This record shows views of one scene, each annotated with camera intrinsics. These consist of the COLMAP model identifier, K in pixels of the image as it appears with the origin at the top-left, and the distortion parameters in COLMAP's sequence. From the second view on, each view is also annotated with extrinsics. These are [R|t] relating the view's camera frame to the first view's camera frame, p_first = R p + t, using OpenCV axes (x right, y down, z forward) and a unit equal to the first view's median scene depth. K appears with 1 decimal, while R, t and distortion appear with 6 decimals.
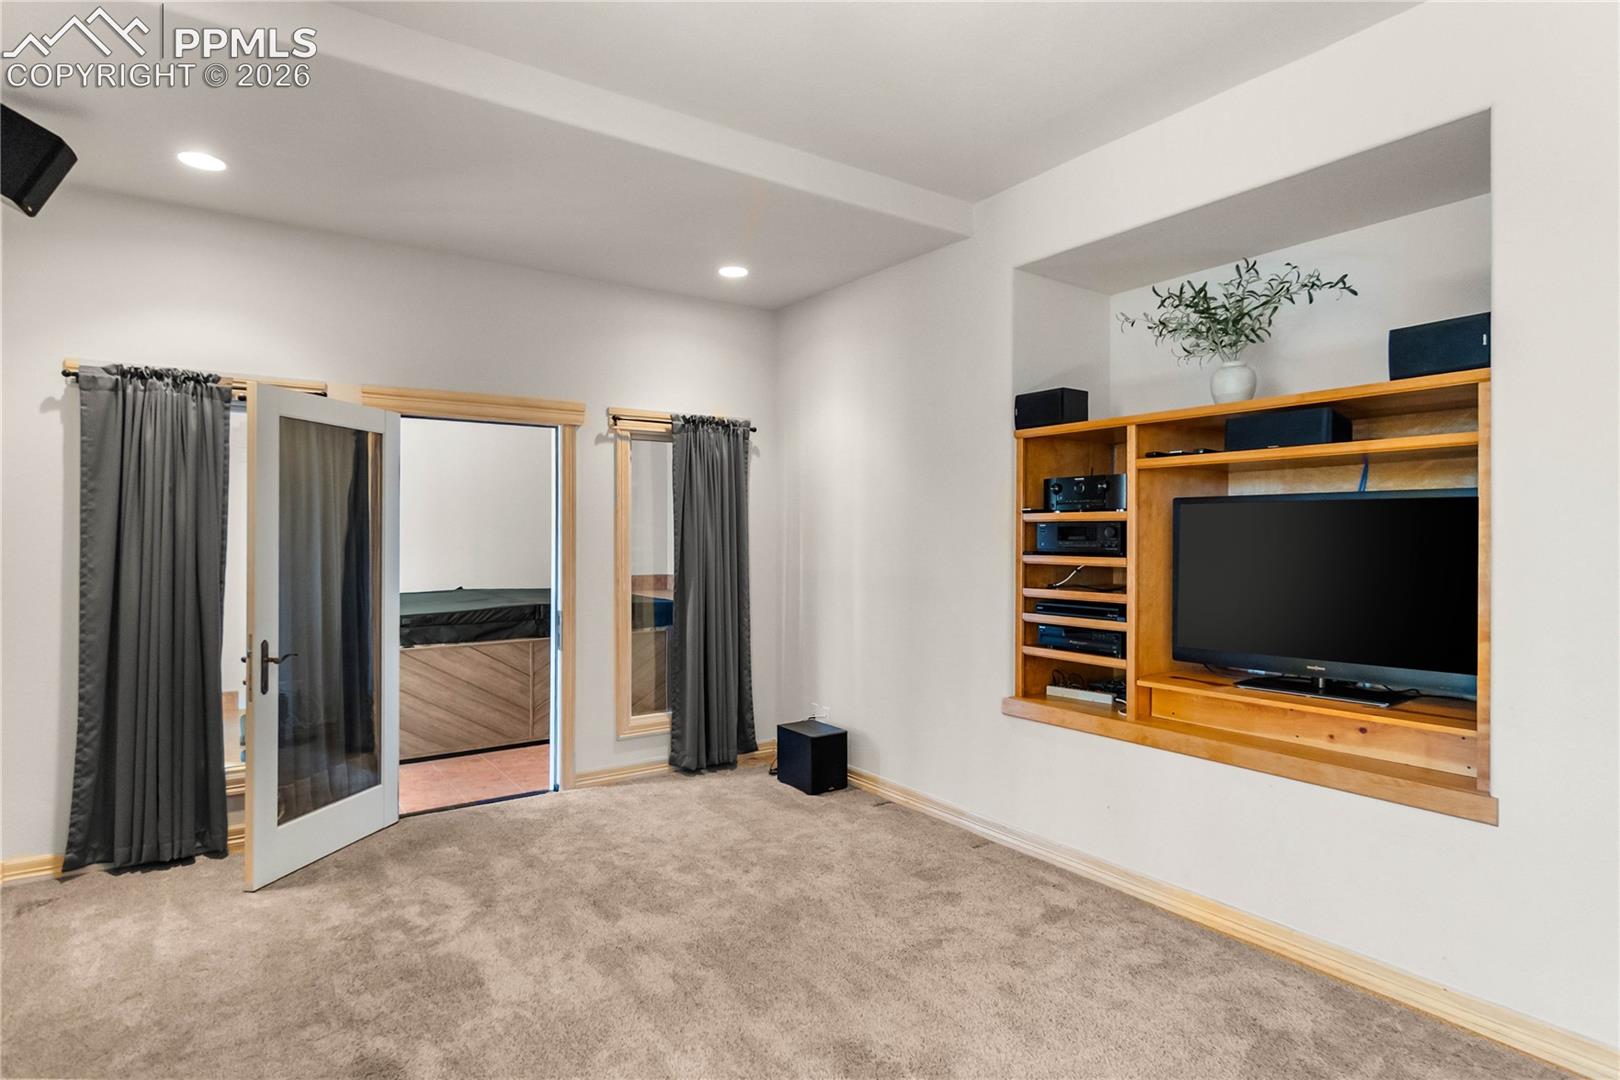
lens RADIAL K [[842.0, 0, 809.7], [0, 842.0, 536.9], [0, 0, 1]] dist [0.002927, 0.000208]
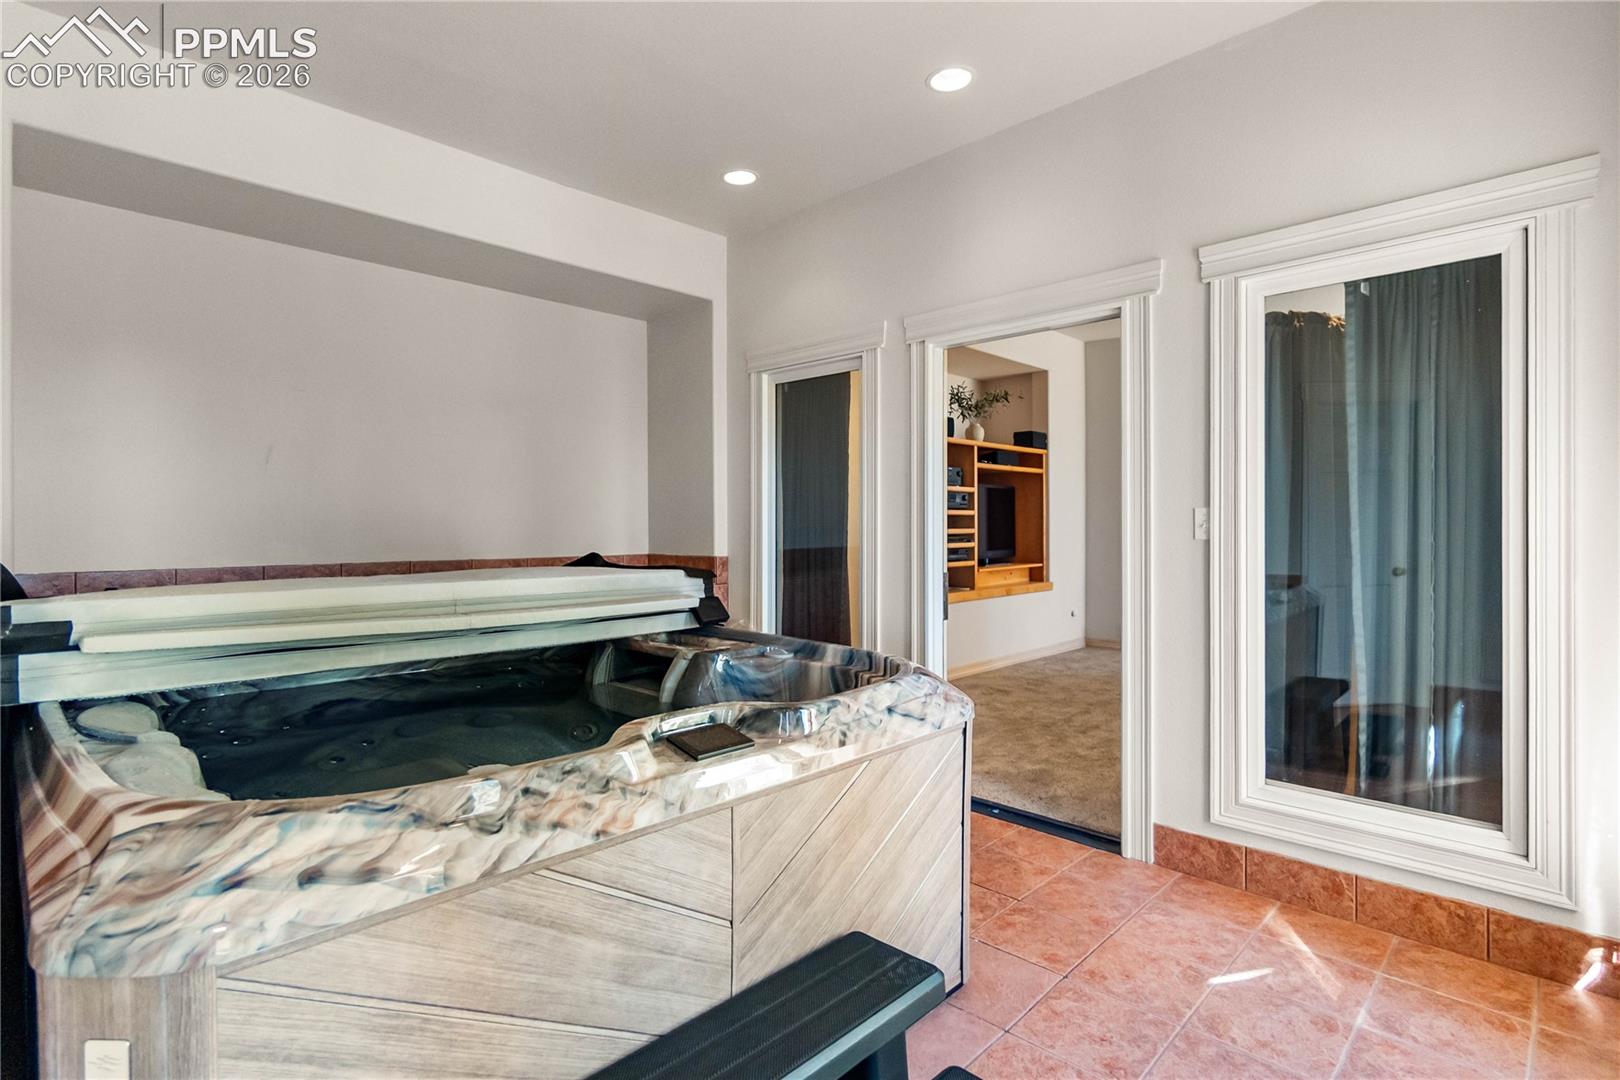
lens RADIAL K [[783.9, 0, 810.1], [0, 783.9, 531.6], [0, 0, 1]] dist [-0.005328, -0.000357]
pose [[-0.184858, -0.011609, 0.982697, -1.388035], [0.000969, 0.999928, 0.011995, 0.052003], [-0.982765, 0.003170, -0.184834, 1.724099]]
